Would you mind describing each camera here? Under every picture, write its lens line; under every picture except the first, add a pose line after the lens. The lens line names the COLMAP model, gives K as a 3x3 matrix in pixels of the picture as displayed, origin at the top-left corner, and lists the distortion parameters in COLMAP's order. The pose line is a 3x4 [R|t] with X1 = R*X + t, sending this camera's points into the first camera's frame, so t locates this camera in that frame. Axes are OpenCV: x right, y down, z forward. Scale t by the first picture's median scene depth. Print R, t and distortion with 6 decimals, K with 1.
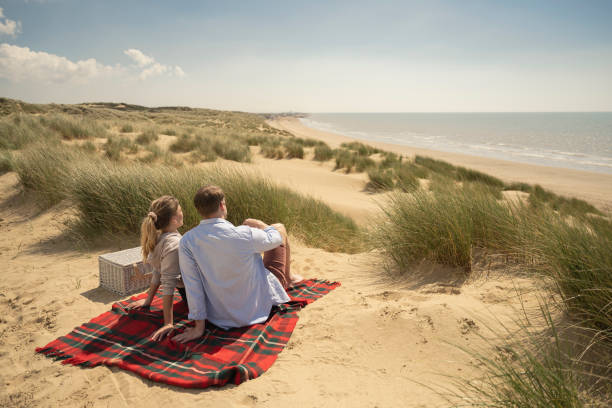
lens RADIAL K [[736.9, 0, 306.0], [0, 736.9, 204.0], [0, 0, 1]] dist [0.002214, -0.025566]
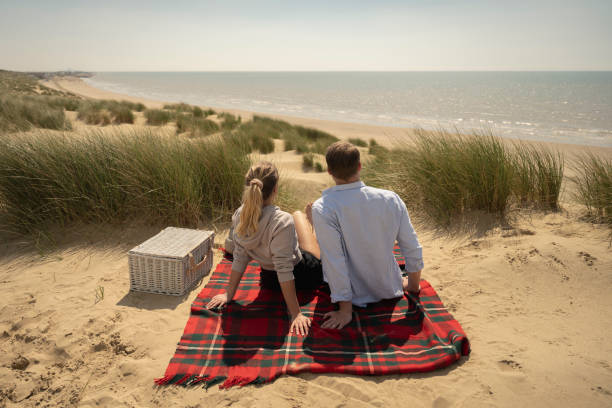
lens RADIAL K [[736.9, 0, 306.0], [0, 736.9, 204.0], [0, 0, 1]] dist [0.002214, -0.025566]
pose [[0.799893, -0.098818, 0.591951, -0.375165], [0.074676, 0.995074, 0.065205, -0.008555], [-0.595479, -0.007953, 0.803332, 0.183797]]
